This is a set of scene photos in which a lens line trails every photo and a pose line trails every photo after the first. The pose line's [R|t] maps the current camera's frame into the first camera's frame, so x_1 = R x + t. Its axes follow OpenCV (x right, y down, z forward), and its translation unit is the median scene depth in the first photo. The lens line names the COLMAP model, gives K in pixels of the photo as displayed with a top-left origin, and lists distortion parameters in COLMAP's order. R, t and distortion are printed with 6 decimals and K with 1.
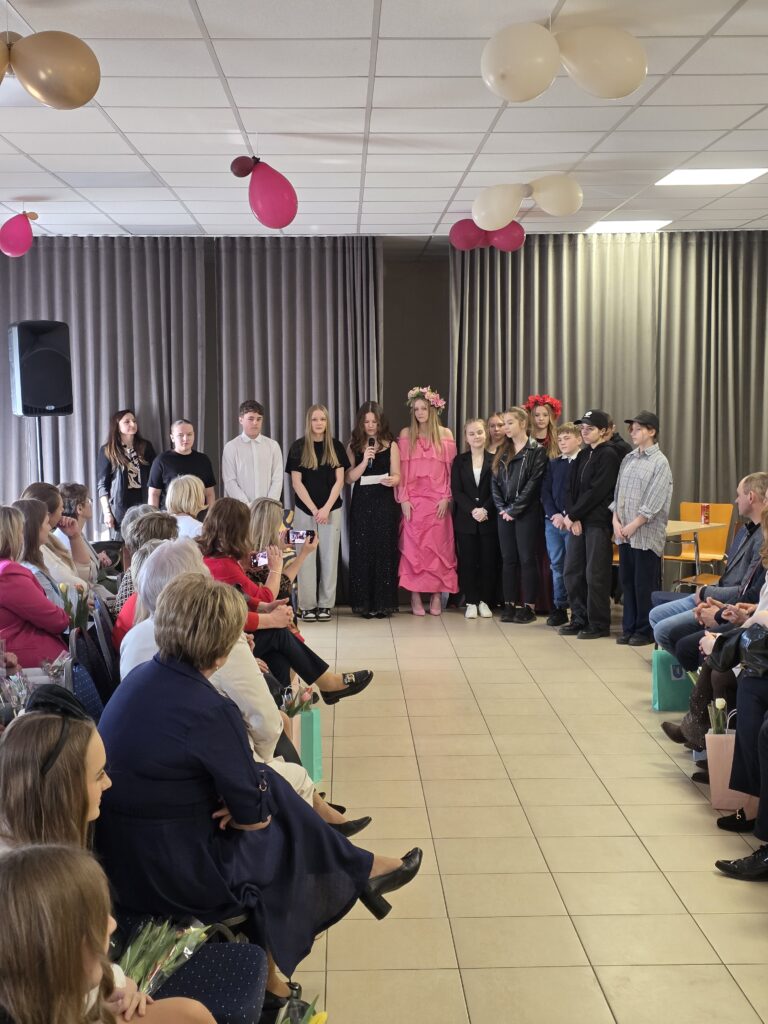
lens RADIAL K [[1400.5, 0, 393.5], [0, 1400.5, 515.9], [0, 0, 1]] dist [0.054530, 0.000000]
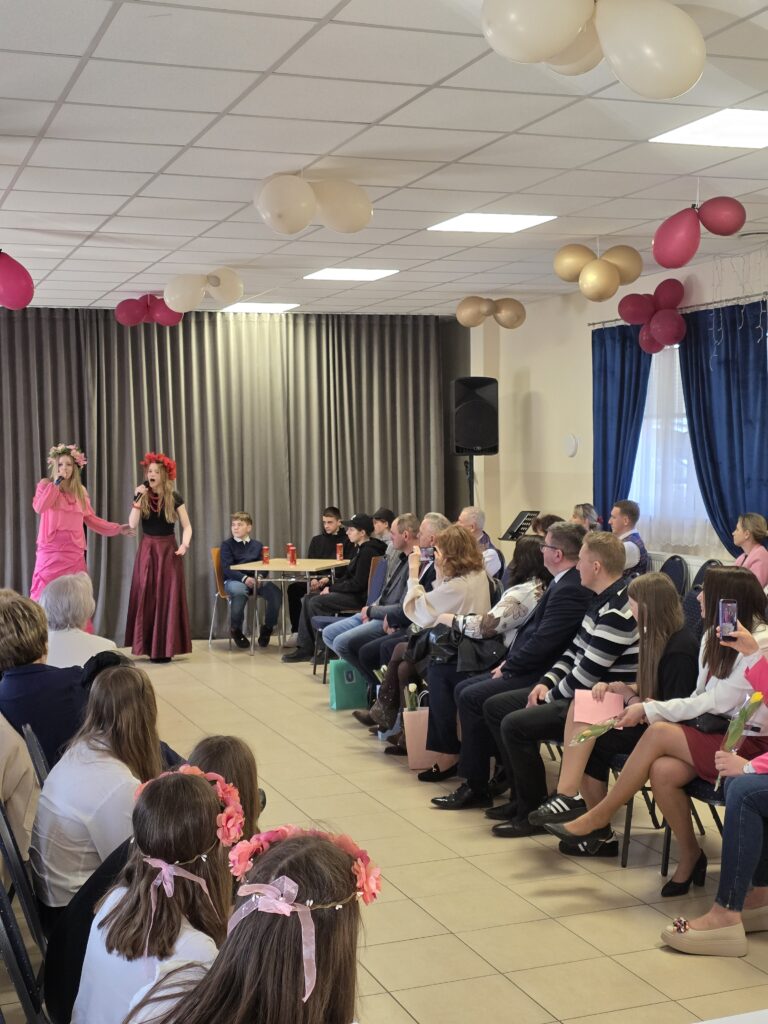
lens RADIAL K [[1400.5, 0, 392.7], [0, 1400.5, 514.4], [0, 0, 1]] dist [0.054530, 0.000000]
pose [[0.945842, -0.017901, 0.324132, -0.113546], [0.031708, 0.998799, -0.037364, 0.011714], [-0.323074, 0.045618, 0.945274, -0.127202]]
